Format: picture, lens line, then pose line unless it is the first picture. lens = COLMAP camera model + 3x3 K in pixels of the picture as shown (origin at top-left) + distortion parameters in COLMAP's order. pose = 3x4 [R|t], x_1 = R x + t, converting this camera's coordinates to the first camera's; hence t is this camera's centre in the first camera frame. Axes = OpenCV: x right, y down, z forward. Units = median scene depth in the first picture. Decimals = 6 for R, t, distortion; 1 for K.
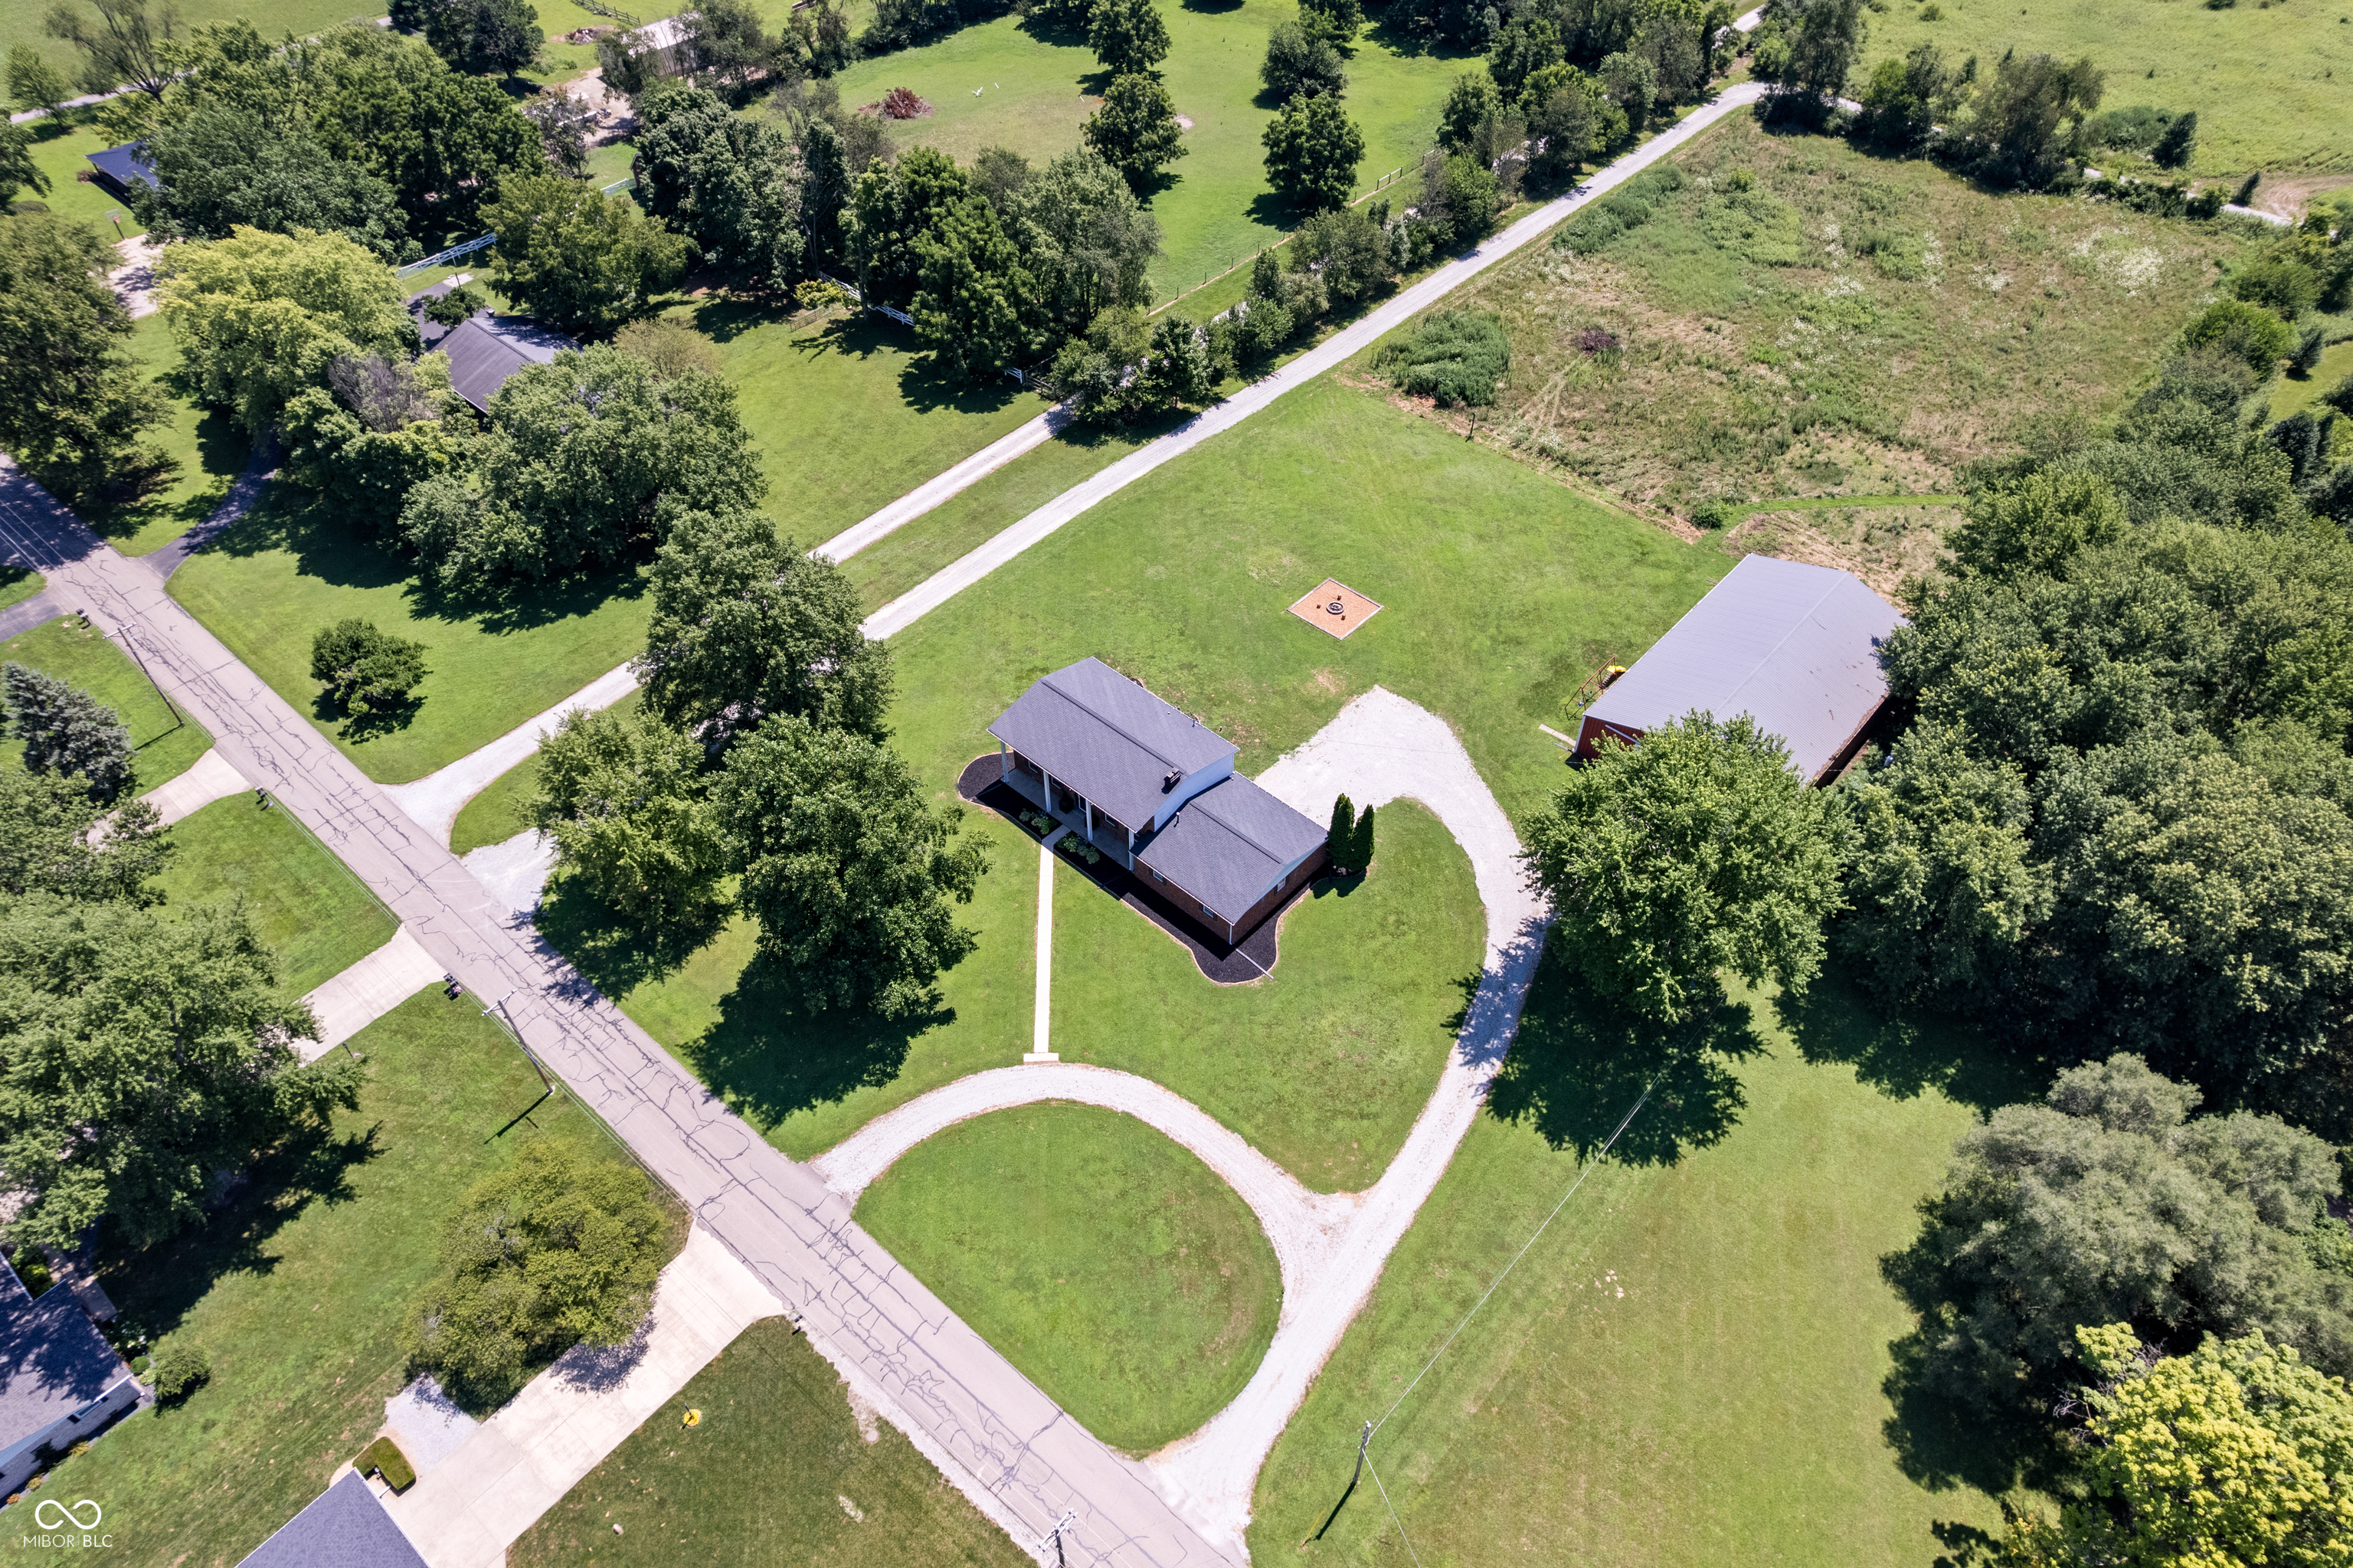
lens RADIAL K [[1507.9, 0, 1182.4], [0, 1507.9, 794.8], [0, 0, 1]] dist [-0.073897, 0.070406]
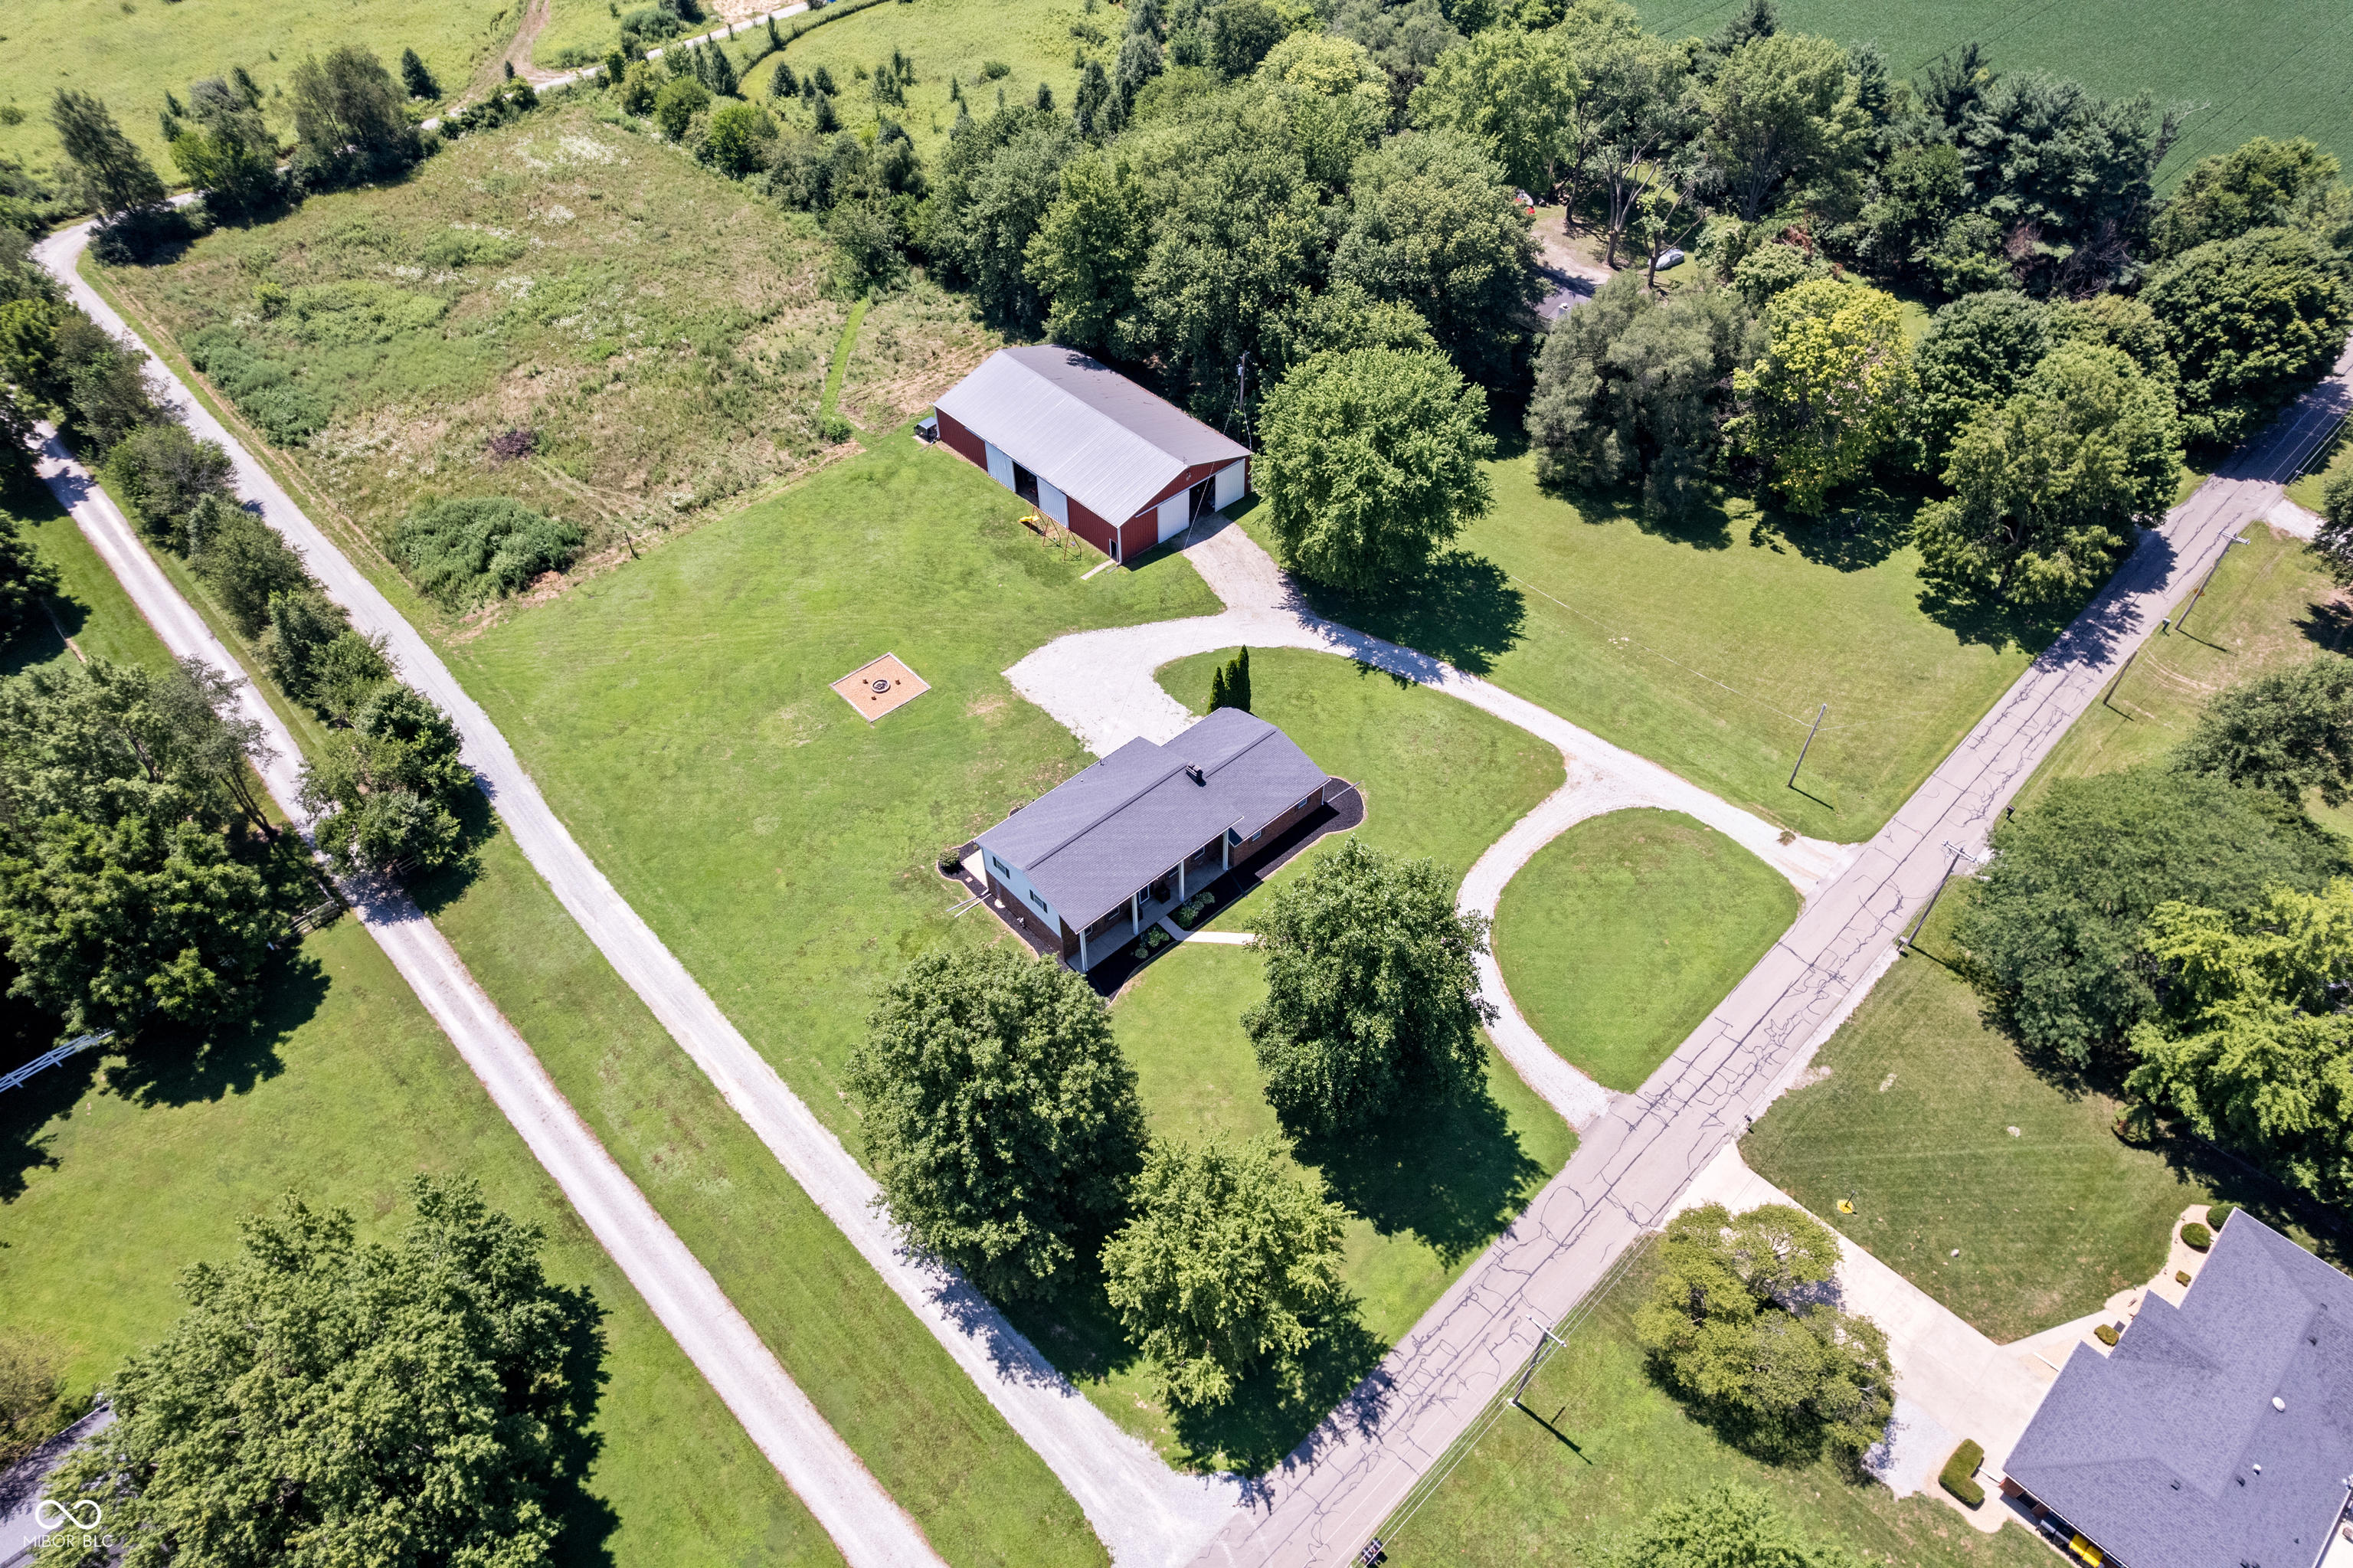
lens RADIAL K [[1507.9, 0, 1182.4], [0, 1507.9, 794.8], [0, 0, 1]] dist [-0.073897, 0.070406]
pose [[0.093076, -0.727326, 0.679951, -0.699847], [0.726921, 0.516311, 0.452779, -0.462374], [-0.680385, 0.452128, 0.576765, 0.433487]]
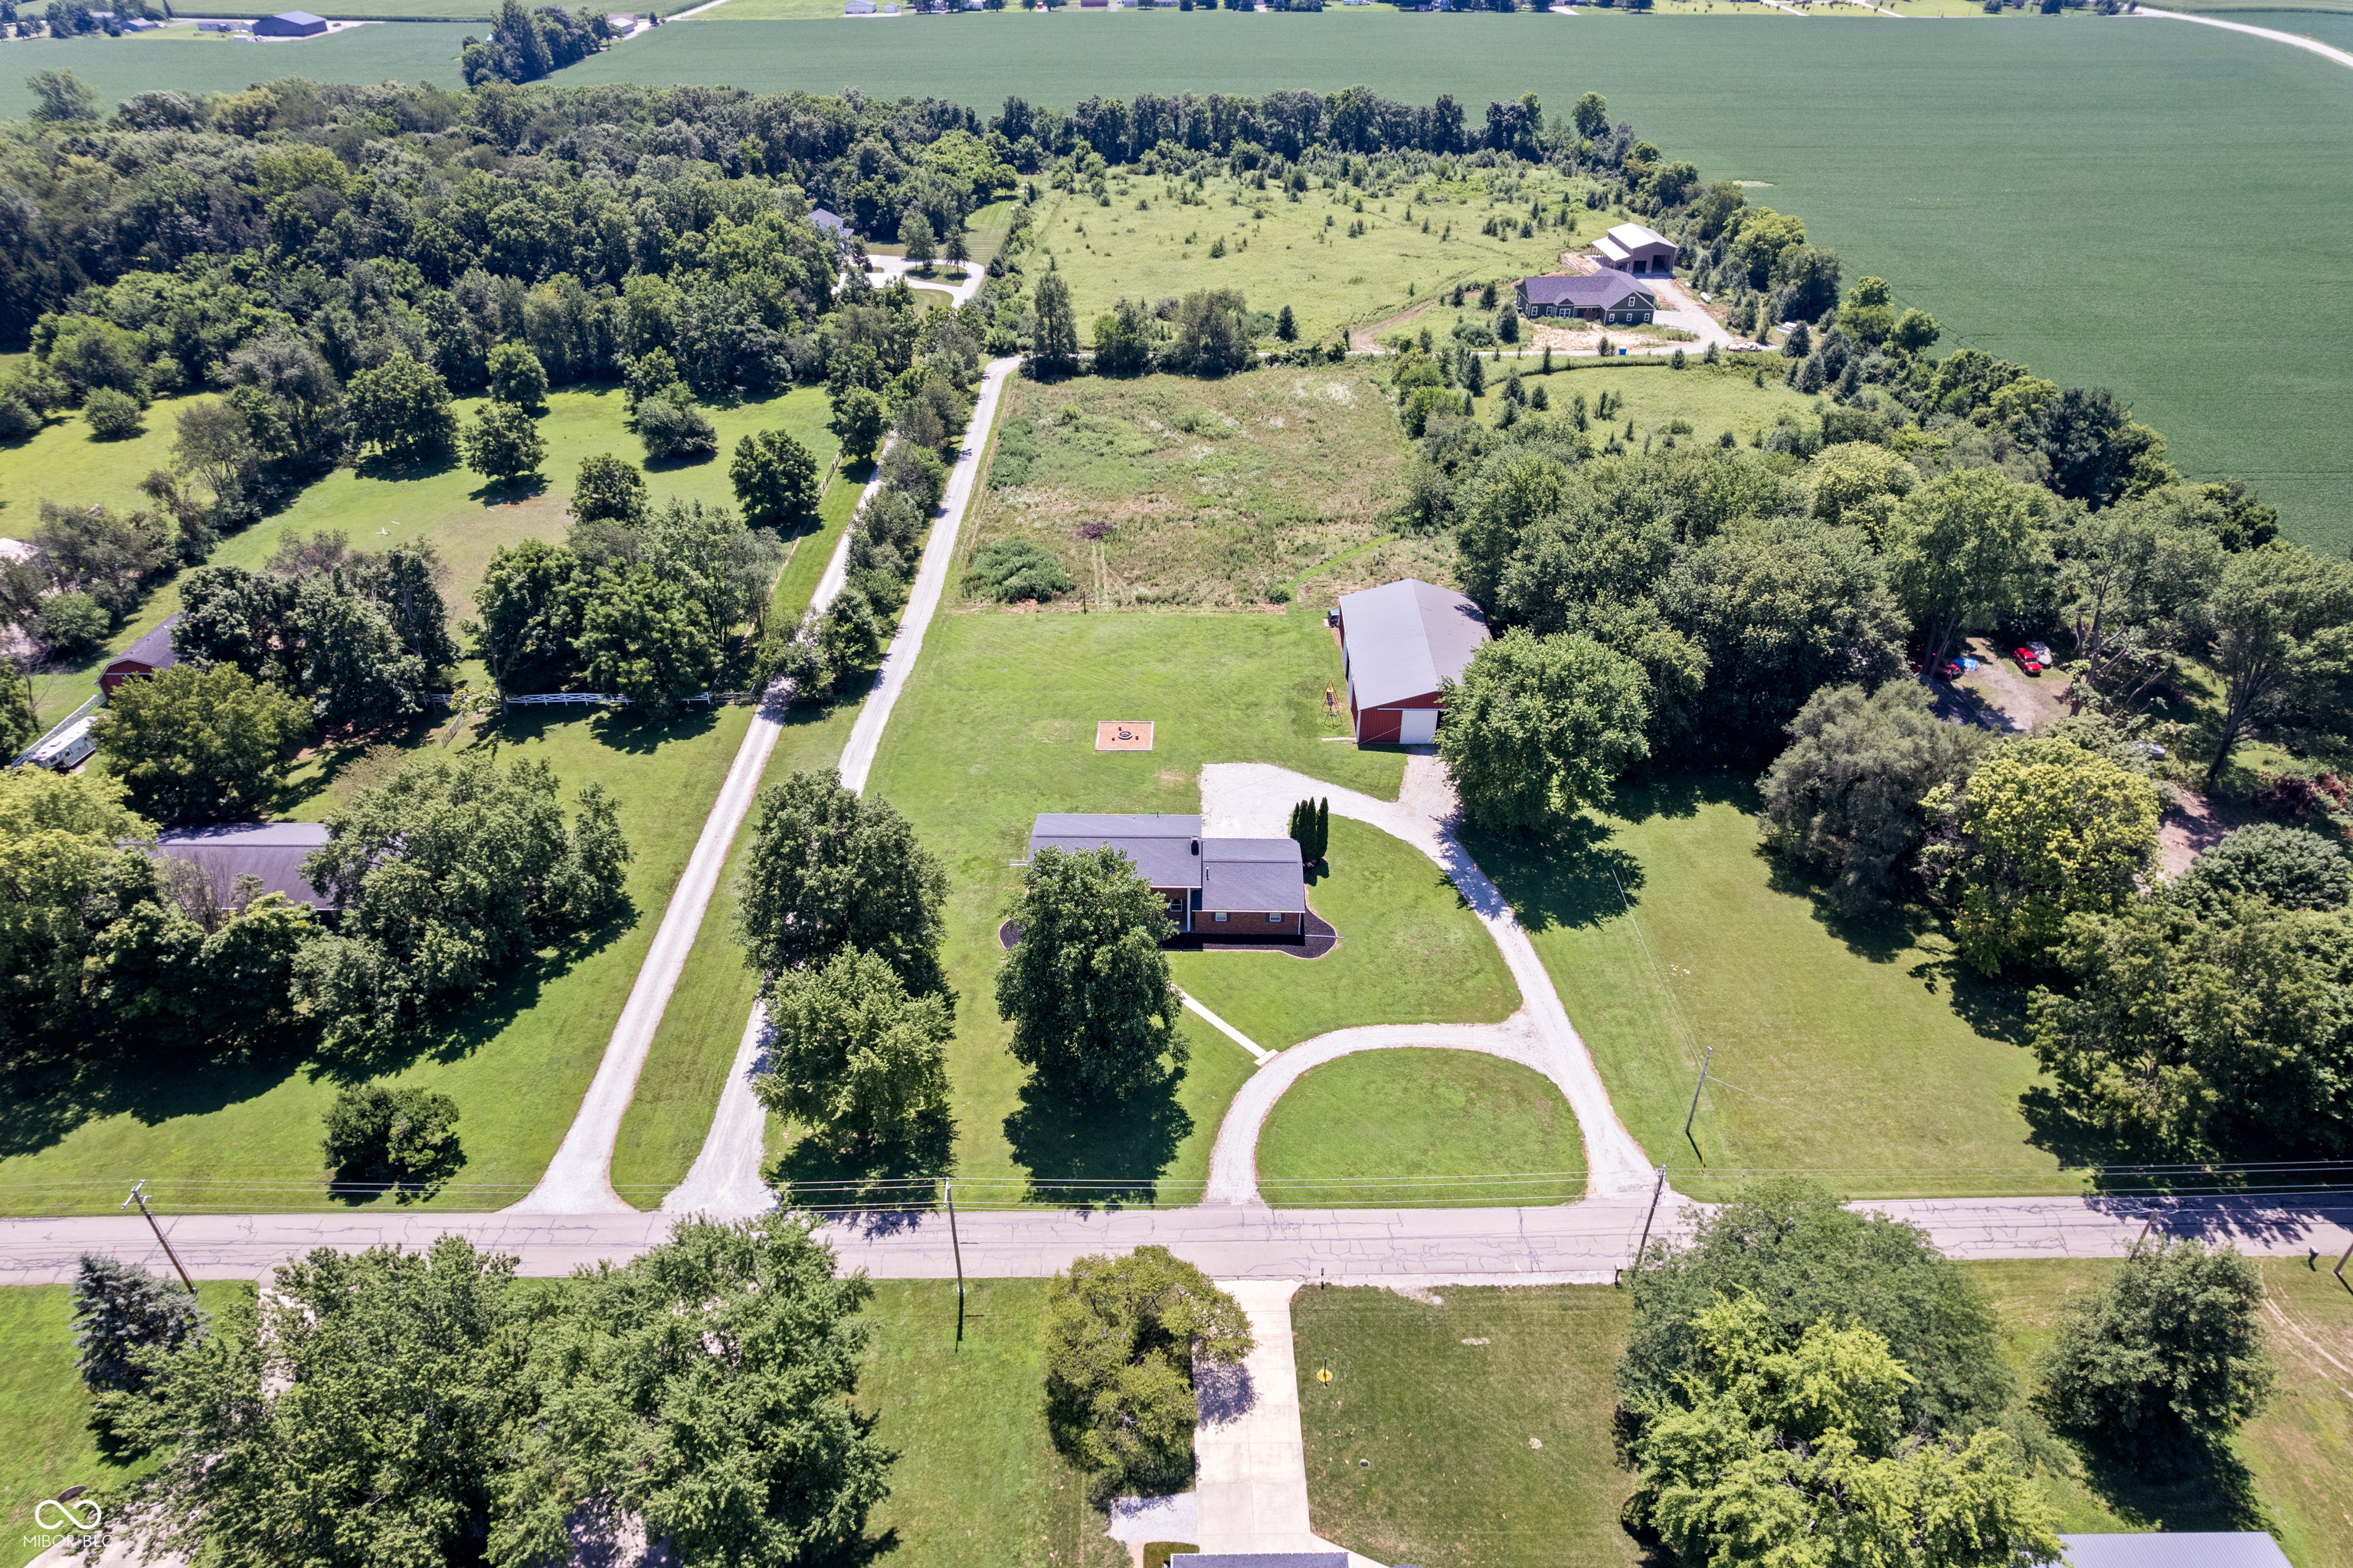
lens RADIAL K [[1507.9, 0, 1182.4], [0, 1507.9, 794.8], [0, 0, 1]] dist [-0.073897, 0.070406]
pose [[0.752415, -0.365852, 0.547744, -0.686147], [0.481349, 0.873044, -0.078083, 0.047316], [-0.449638, 0.322407, 0.832994, -0.052211]]
